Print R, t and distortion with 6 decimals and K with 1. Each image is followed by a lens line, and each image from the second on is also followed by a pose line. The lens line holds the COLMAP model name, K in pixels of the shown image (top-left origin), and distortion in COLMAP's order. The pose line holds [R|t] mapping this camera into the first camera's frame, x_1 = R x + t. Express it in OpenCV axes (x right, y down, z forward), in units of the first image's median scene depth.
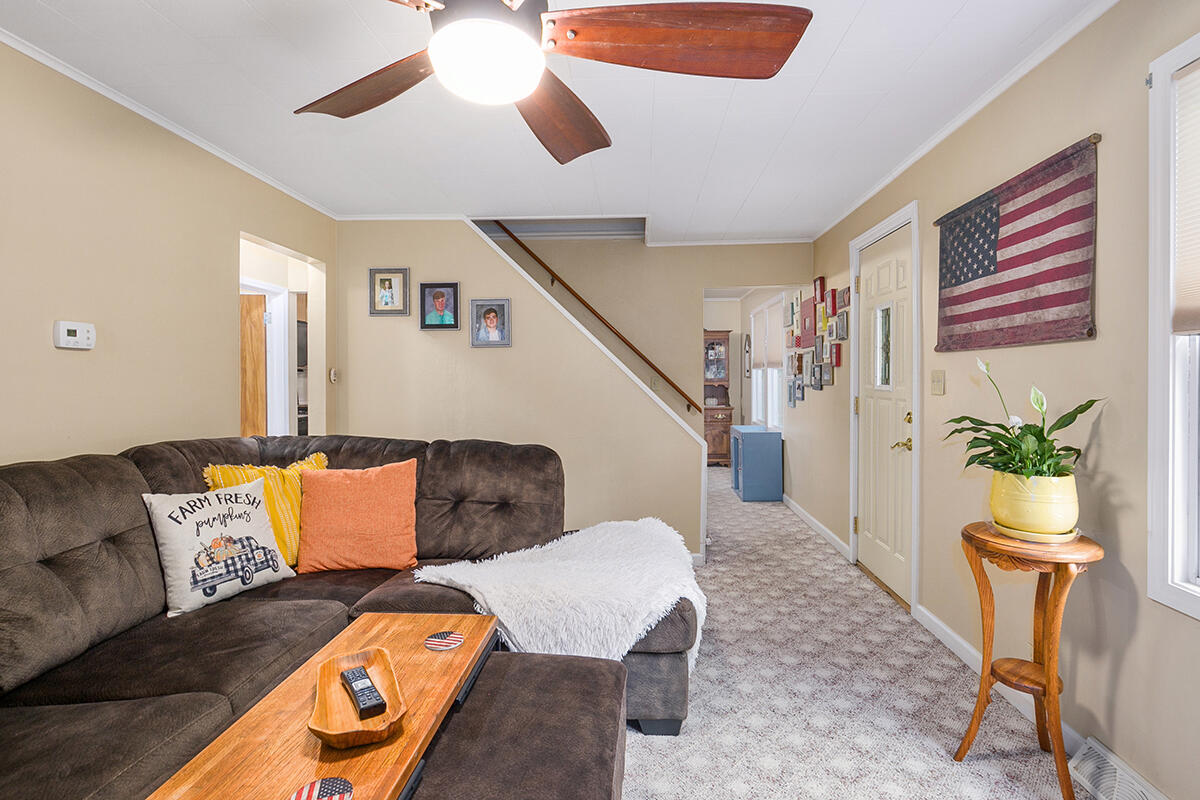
lens RADIAL K [[580.2, 0, 627.5], [0, 580.2, 382.6], [0, 0, 1]] dist [-0.016025, 0.000149]
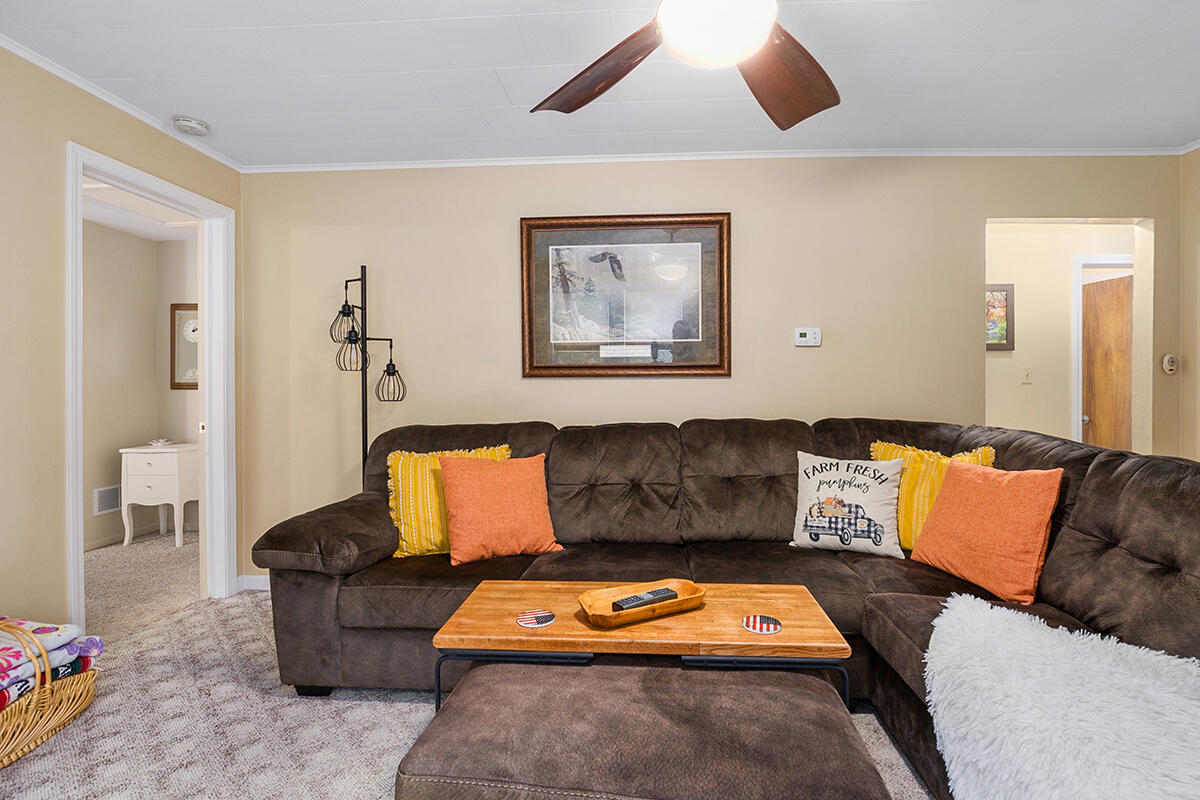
lens RADIAL K [[580.2, 0, 627.5], [0, 580.2, 382.6], [0, 0, 1]] dist [-0.016025, 0.000149]
pose [[-0.023724, 0.006286, -0.999699, 0.485123], [-0.008586, 0.999942, 0.006492, 0.026052], [0.999682, 0.008737, -0.023669, 0.585376]]
